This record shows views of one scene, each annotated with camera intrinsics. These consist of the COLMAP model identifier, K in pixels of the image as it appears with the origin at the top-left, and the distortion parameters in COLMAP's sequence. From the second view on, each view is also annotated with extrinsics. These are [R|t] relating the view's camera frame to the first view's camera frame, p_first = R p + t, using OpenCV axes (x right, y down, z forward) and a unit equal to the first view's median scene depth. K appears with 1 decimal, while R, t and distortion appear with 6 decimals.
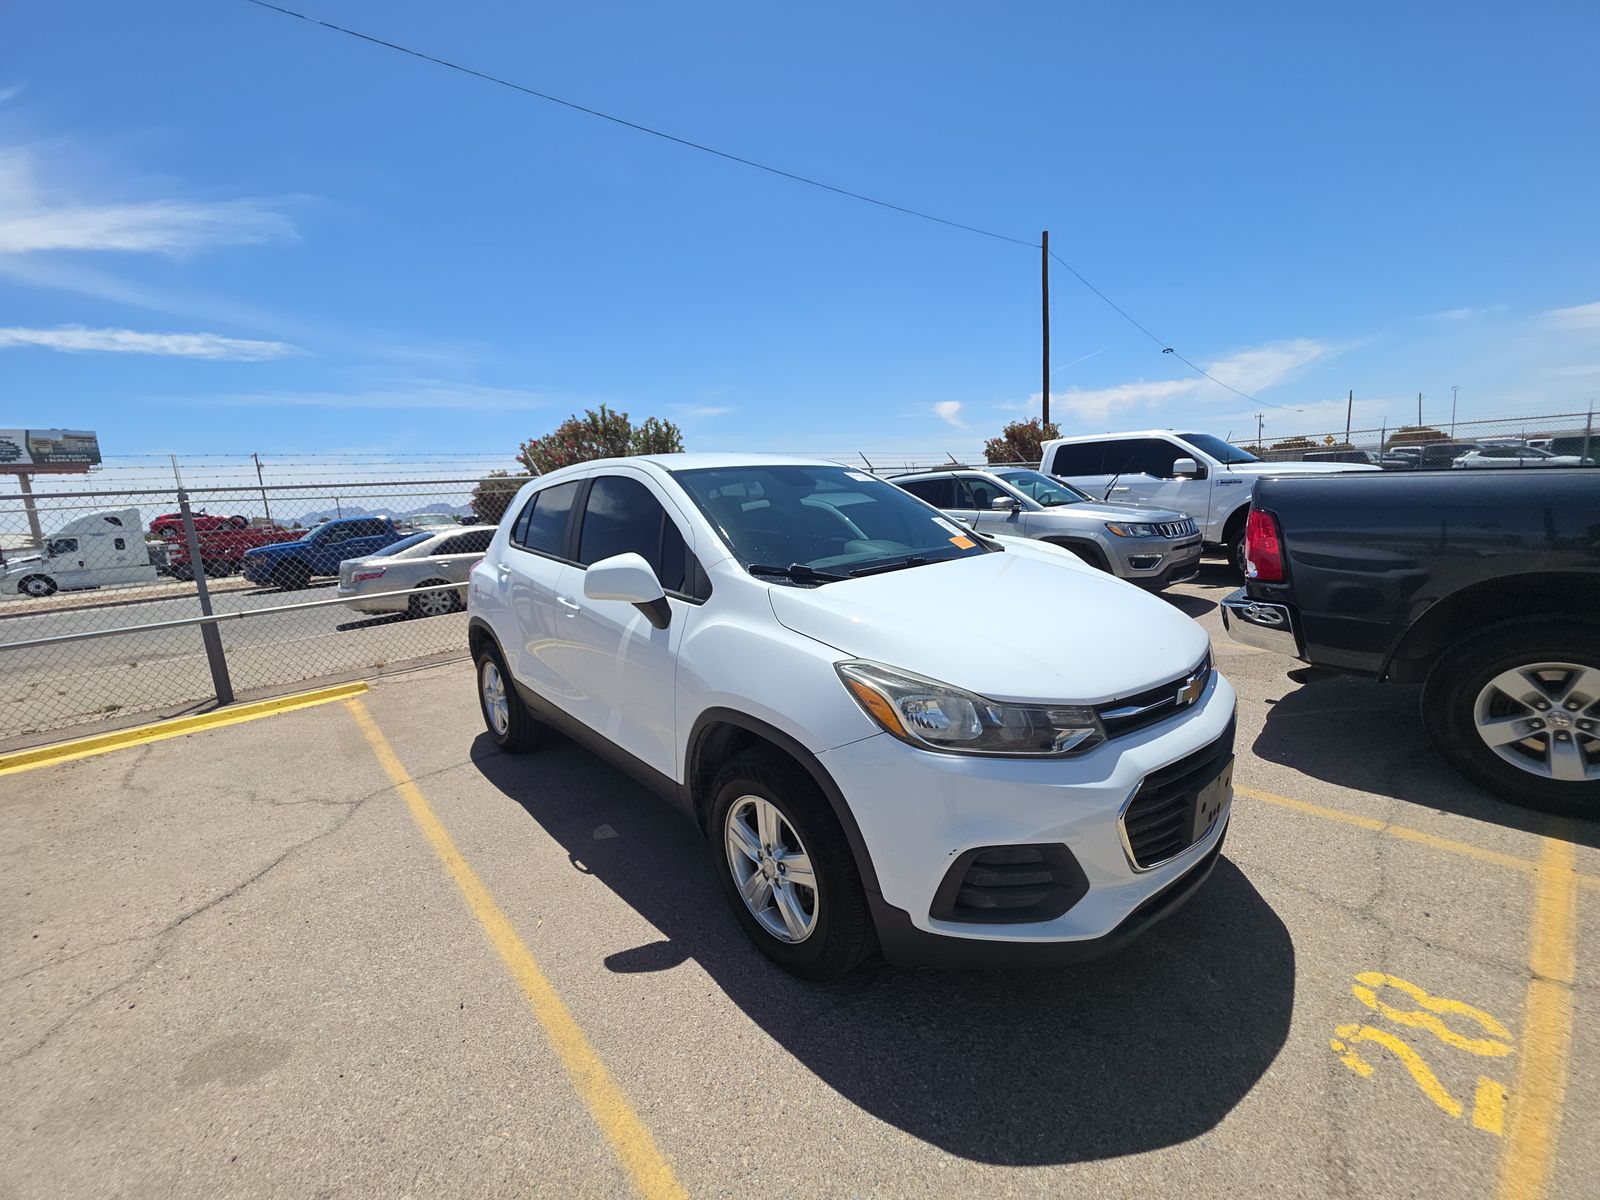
lens RADIAL K [[632.6, 0, 803.9], [0, 632.6, 603.2], [0, 0, 1]] dist [0.017166, -0.009790]
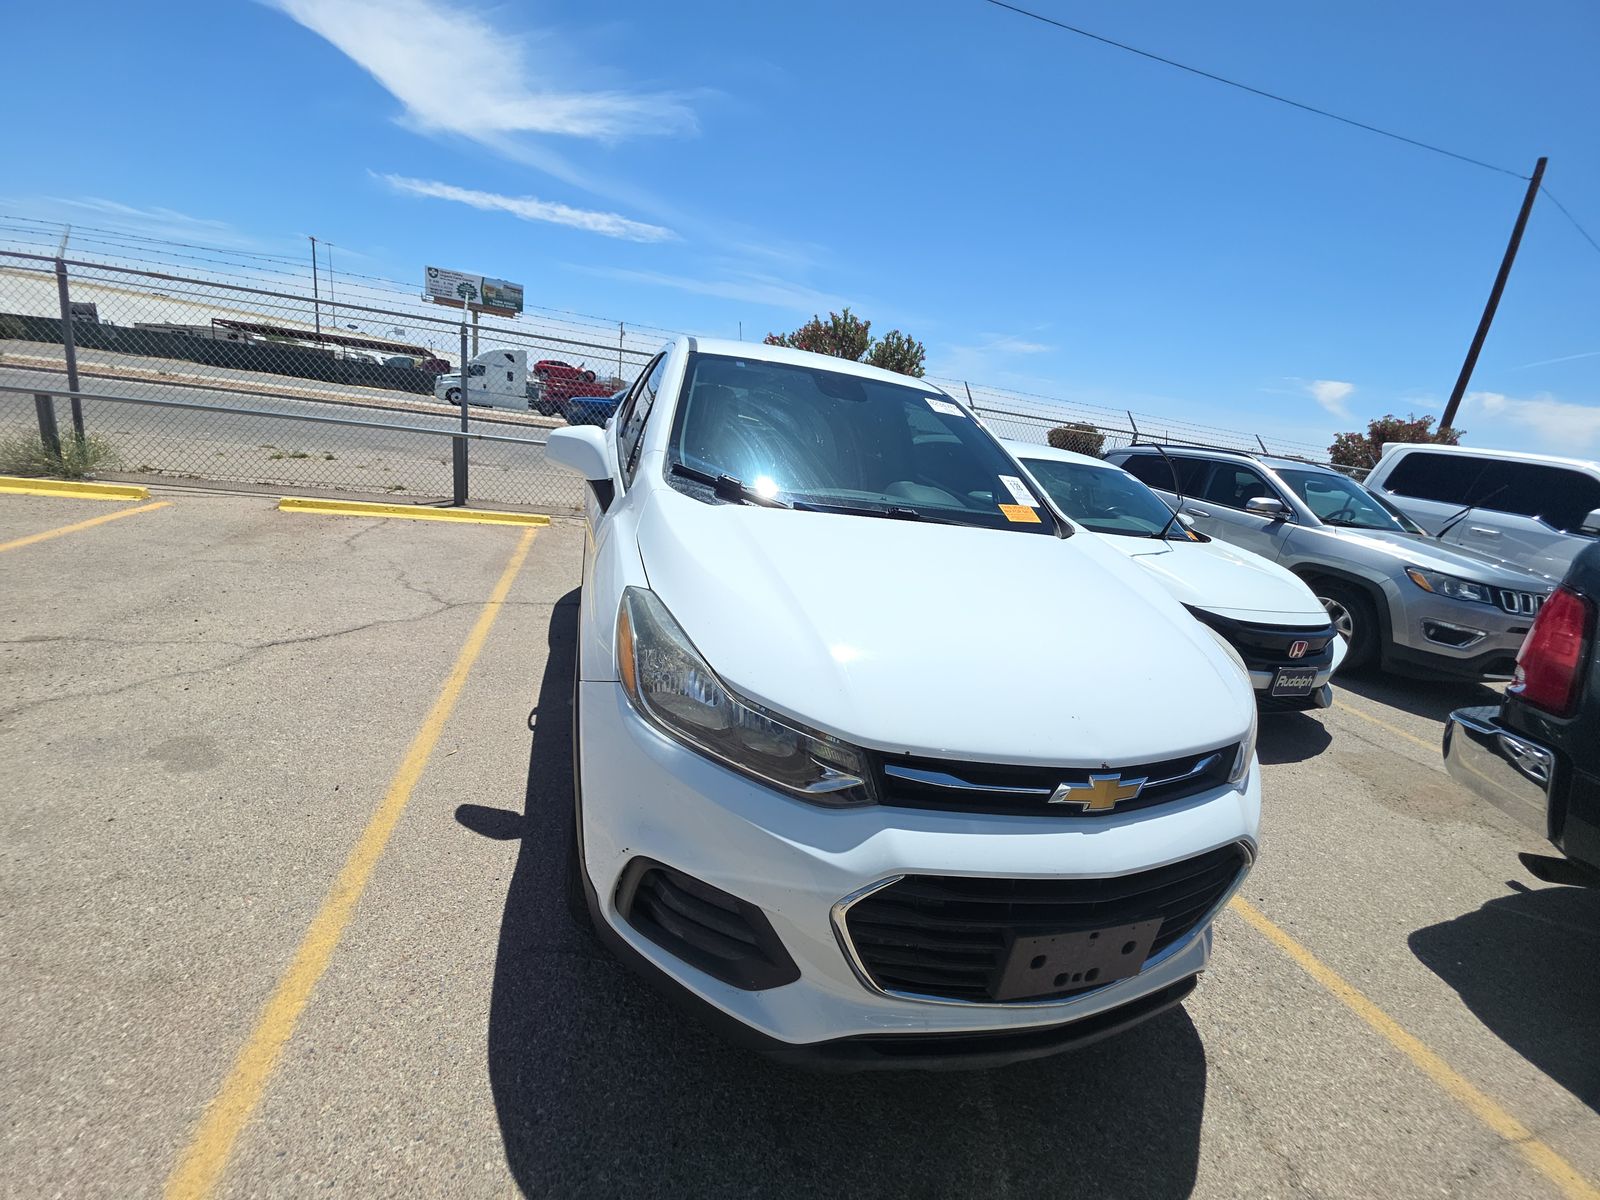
lens RADIAL K [[632.6, 0, 803.9], [0, 632.6, 603.2], [0, 0, 1]] dist [0.017166, -0.009790]
pose [[0.887472, 0.298560, -0.351078, 0.098517], [-0.261319, 0.953483, 0.150274, -0.012334], [0.379613, -0.041621, 0.924209, 0.058656]]
